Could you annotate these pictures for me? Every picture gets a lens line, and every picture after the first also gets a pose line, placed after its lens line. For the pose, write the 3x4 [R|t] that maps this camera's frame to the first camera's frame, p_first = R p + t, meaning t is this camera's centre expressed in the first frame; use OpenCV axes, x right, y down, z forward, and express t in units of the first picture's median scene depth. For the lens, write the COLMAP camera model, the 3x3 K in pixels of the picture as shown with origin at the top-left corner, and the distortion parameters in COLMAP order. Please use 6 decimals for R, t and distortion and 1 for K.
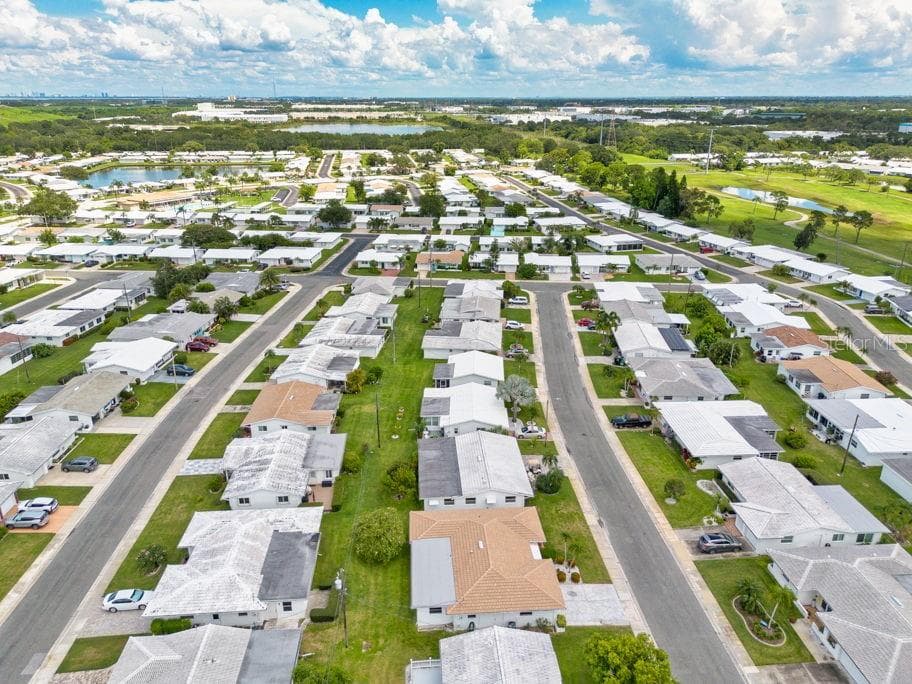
lens RADIAL K [[639.1, 0, 456.0], [0, 639.1, 342.0], [0, 0, 1]] dist [0.001828, -0.000056]
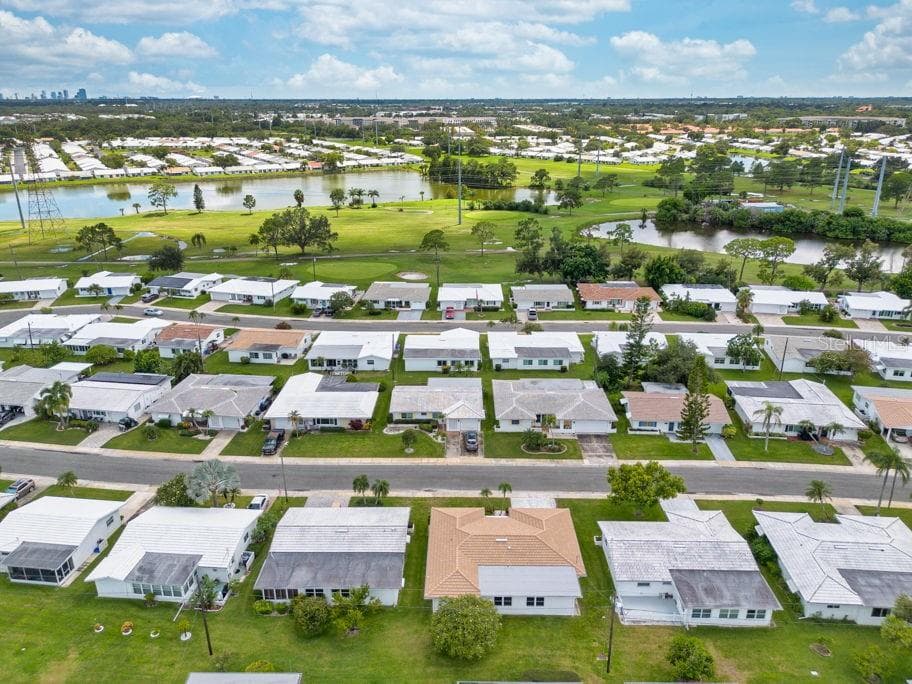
lens RADIAL K [[639.1, 0, 456.0], [0, 639.1, 342.0], [0, 0, 1]] dist [0.001828, -0.000056]
pose [[0.076945, -0.348614, 0.934103, -0.542597], [0.355952, 0.884745, 0.300872, -0.196405], [-0.931331, 0.309345, 0.192167, 0.523548]]
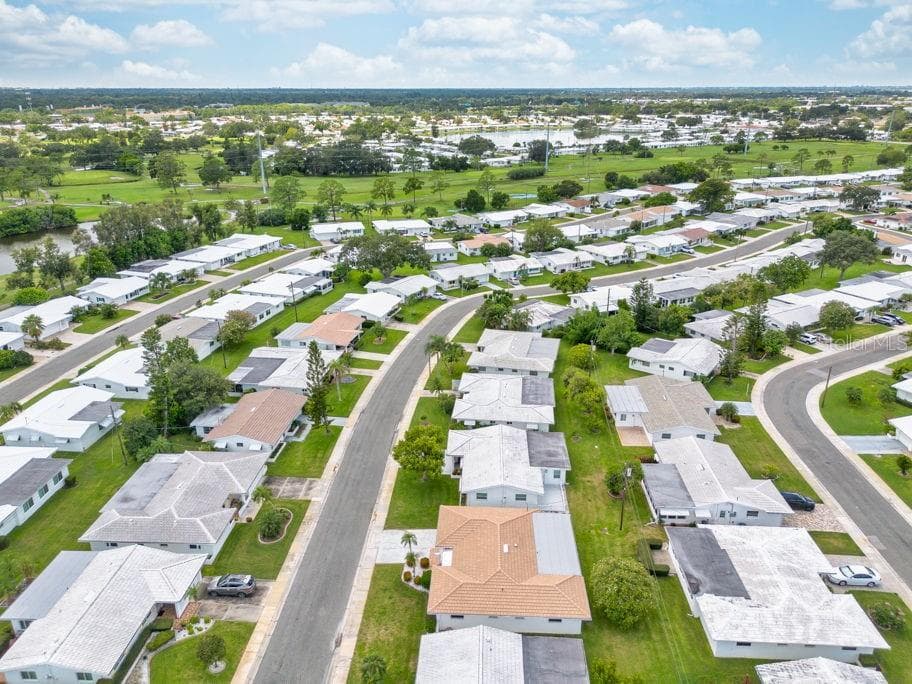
lens RADIAL K [[639.1, 0, 456.0], [0, 639.1, 342.0], [0, 0, 1]] dist [0.001828, -0.000056]
pose [[-0.993228, -0.041048, 0.108689, 0.015251], [0.042185, 0.744247, 0.666571, -0.376017], [-0.108253, 0.666642, -0.737475, 1.020169]]
